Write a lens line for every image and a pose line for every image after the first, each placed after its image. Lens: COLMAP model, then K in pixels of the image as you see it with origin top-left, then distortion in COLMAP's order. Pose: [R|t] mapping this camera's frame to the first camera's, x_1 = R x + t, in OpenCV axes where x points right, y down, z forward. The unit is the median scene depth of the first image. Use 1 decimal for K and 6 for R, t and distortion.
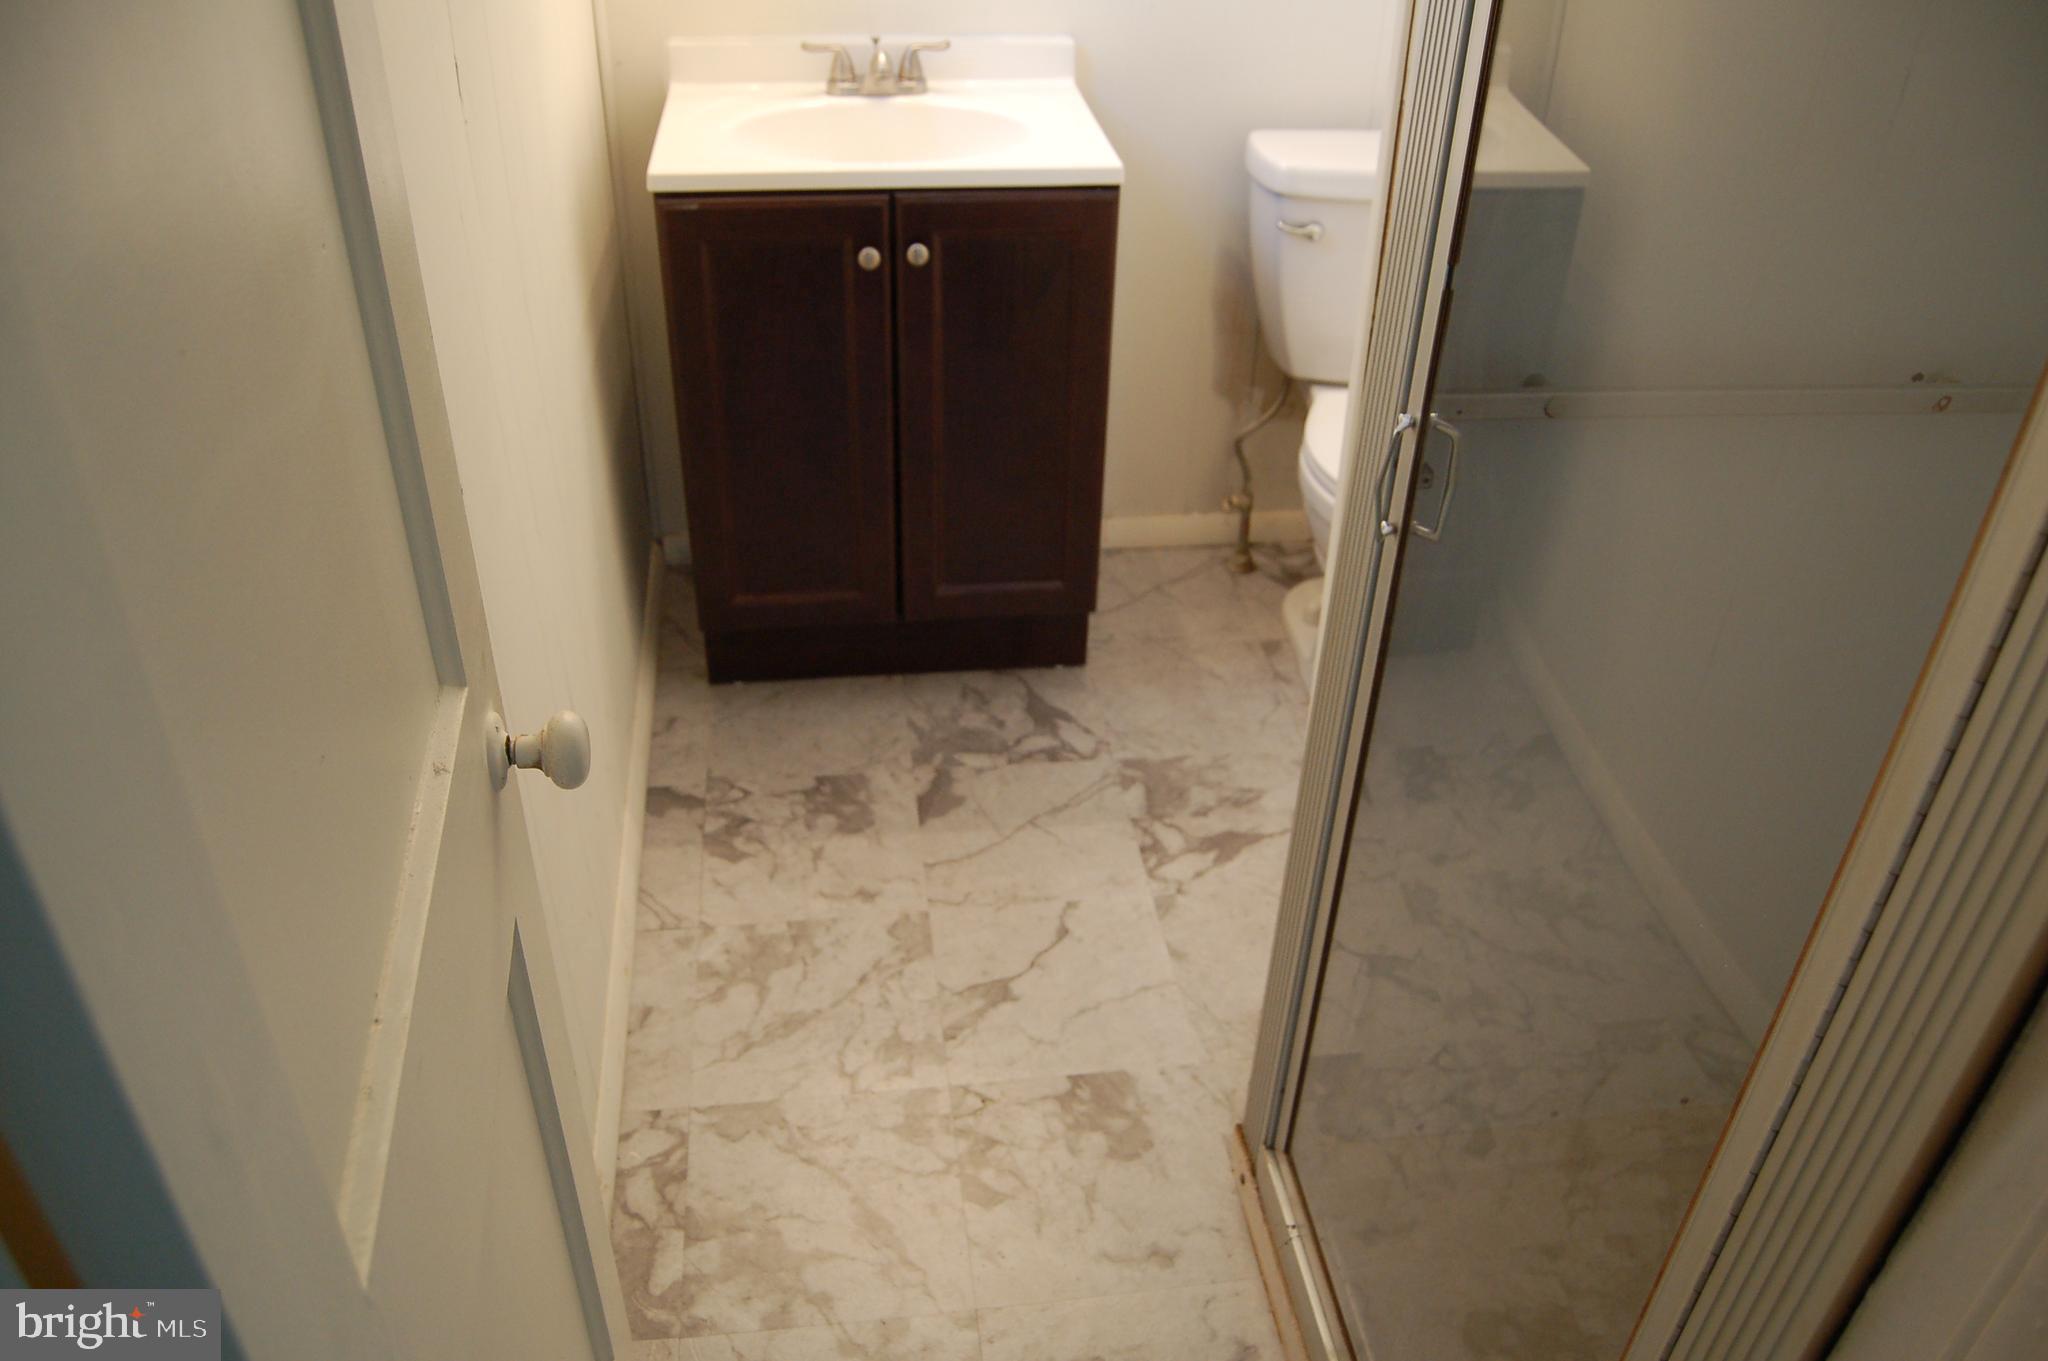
lens RADIAL K [[1592.0, 0, 1024.0], [0, 1592.0, 680.5], [0, 0, 1]] dist [-0.088176, 0.030254]
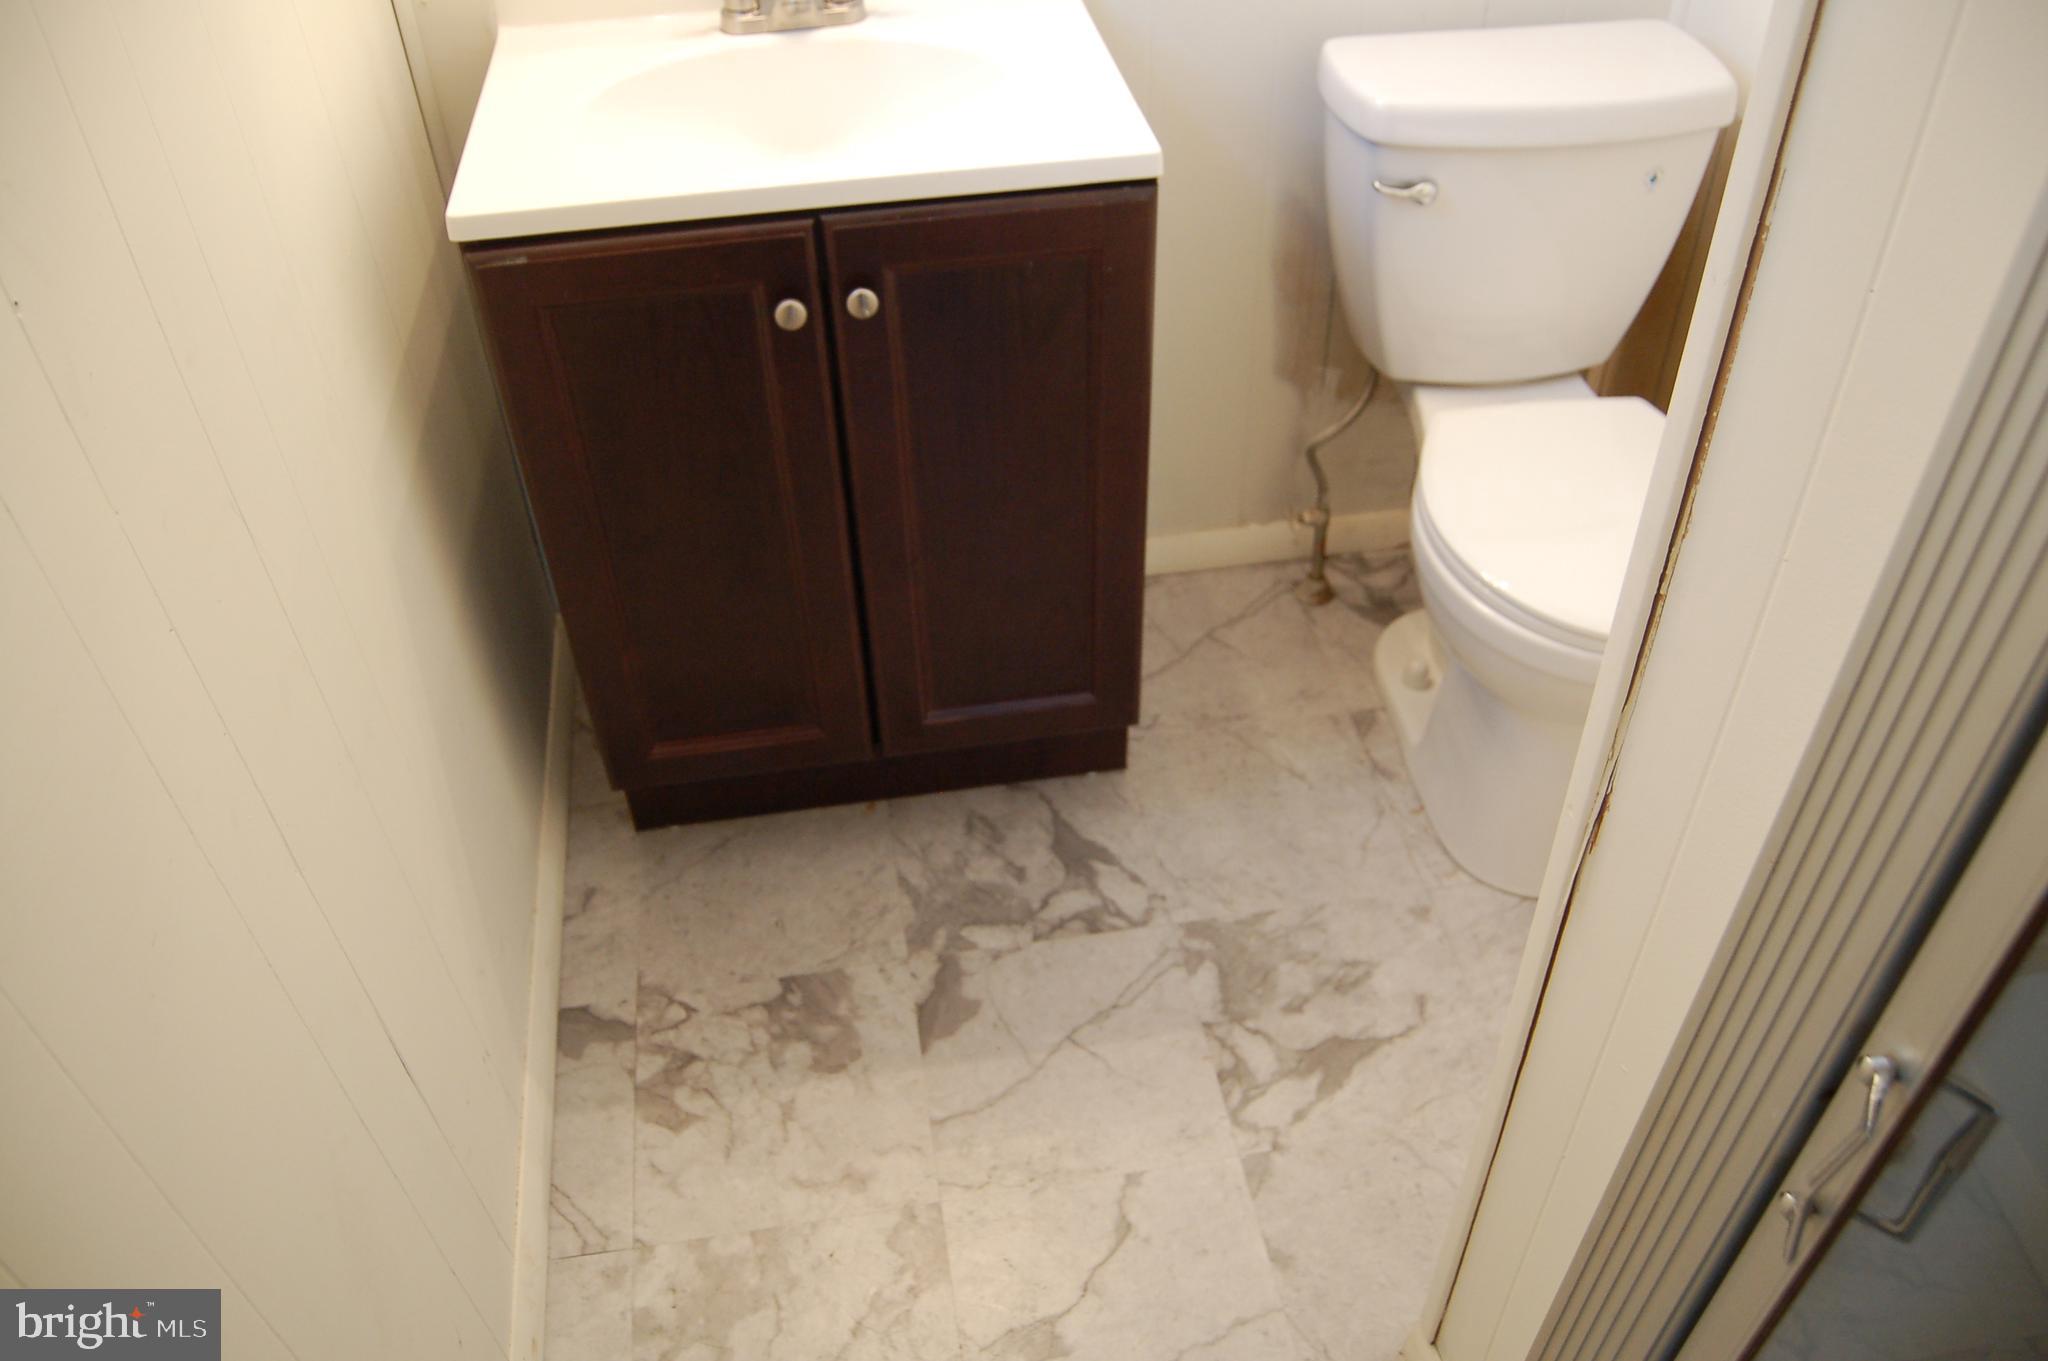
lens RADIAL K [[1592.0, 0, 1024.0], [0, 1592.0, 680.5], [0, 0, 1]] dist [-0.088176, 0.030254]
pose [[0.998452, -0.054784, -0.009581, -0.000683], [0.055572, 0.989545, 0.133091, -0.173891], [0.002190, -0.133418, 0.991057, 0.275221]]
